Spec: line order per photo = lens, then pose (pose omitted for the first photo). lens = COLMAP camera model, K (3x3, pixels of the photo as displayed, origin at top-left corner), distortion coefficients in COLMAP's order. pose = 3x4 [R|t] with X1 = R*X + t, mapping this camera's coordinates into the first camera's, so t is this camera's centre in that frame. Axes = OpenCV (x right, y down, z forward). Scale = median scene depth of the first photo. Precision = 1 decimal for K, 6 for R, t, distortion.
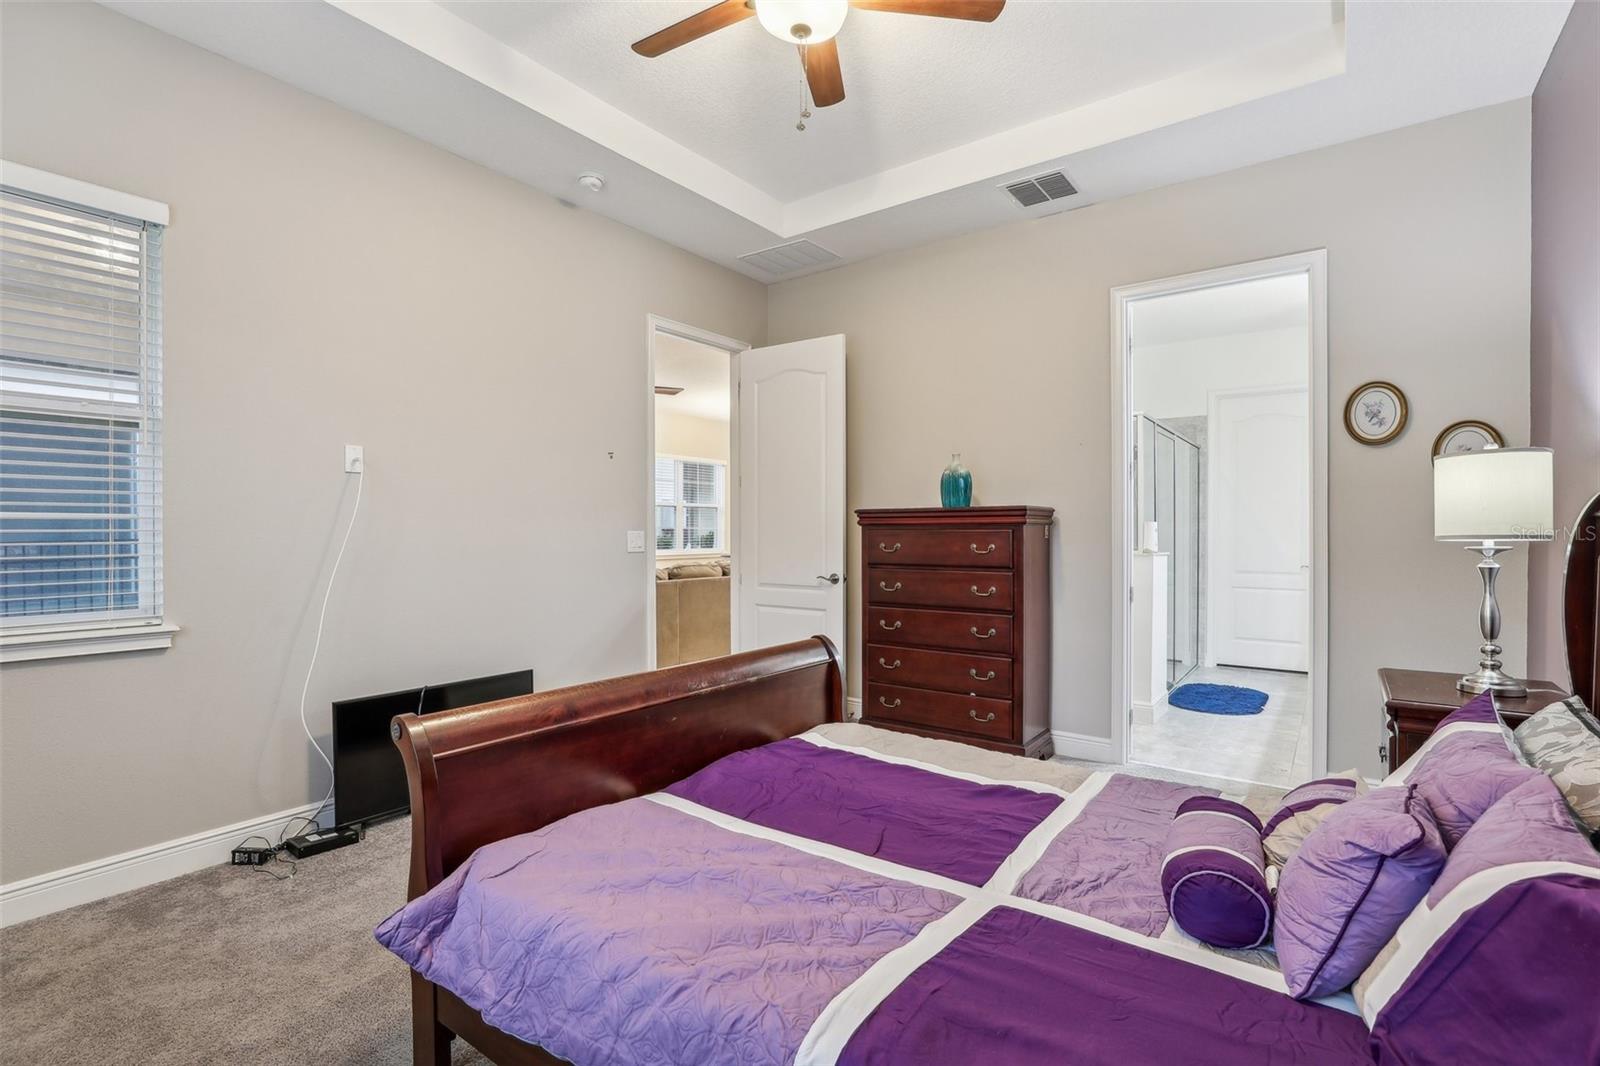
lens RADIAL K [[732.9, 0, 797.0], [0, 732.9, 523.4], [0, 0, 1]] dist [-0.034988, 0.013257]
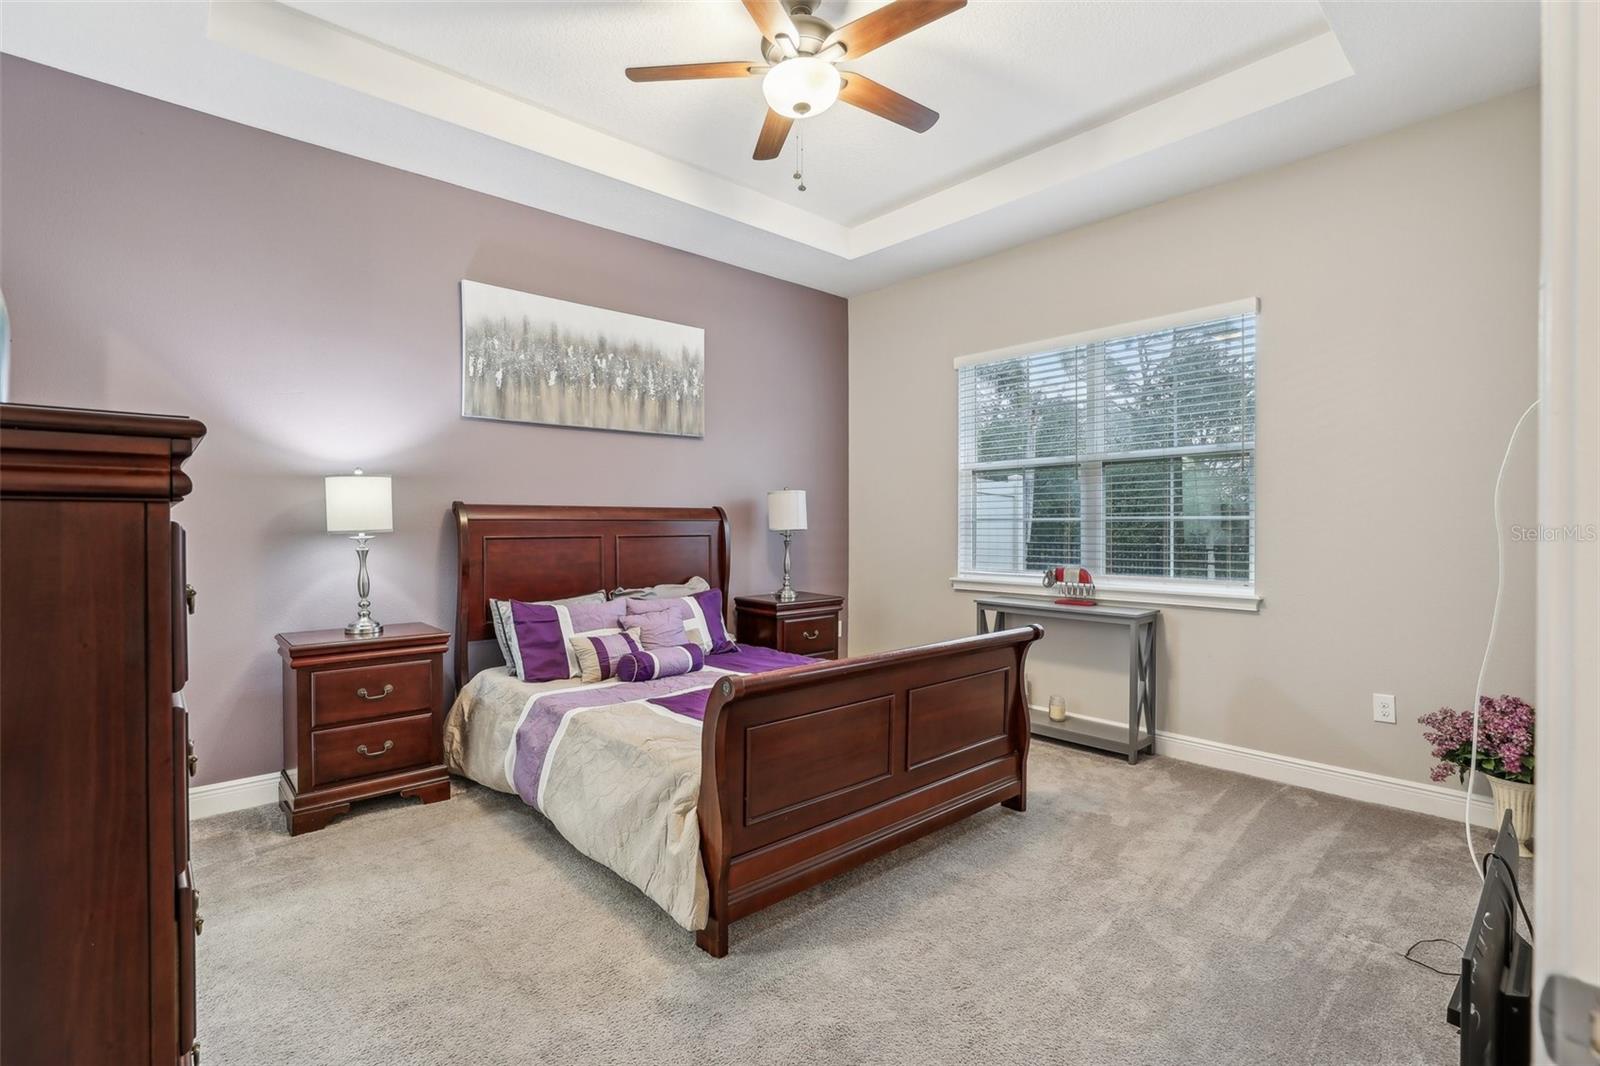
lens RADIAL K [[732.9, 0, 797.0], [0, 732.9, 523.4], [0, 0, 1]] dist [-0.034988, 0.013257]
pose [[-0.982072, -0.014760, 0.187925, -0.130908], [-0.015398, 0.999880, -0.001934, -0.004724], [-0.187874, -0.004793, -0.982181, 1.308015]]
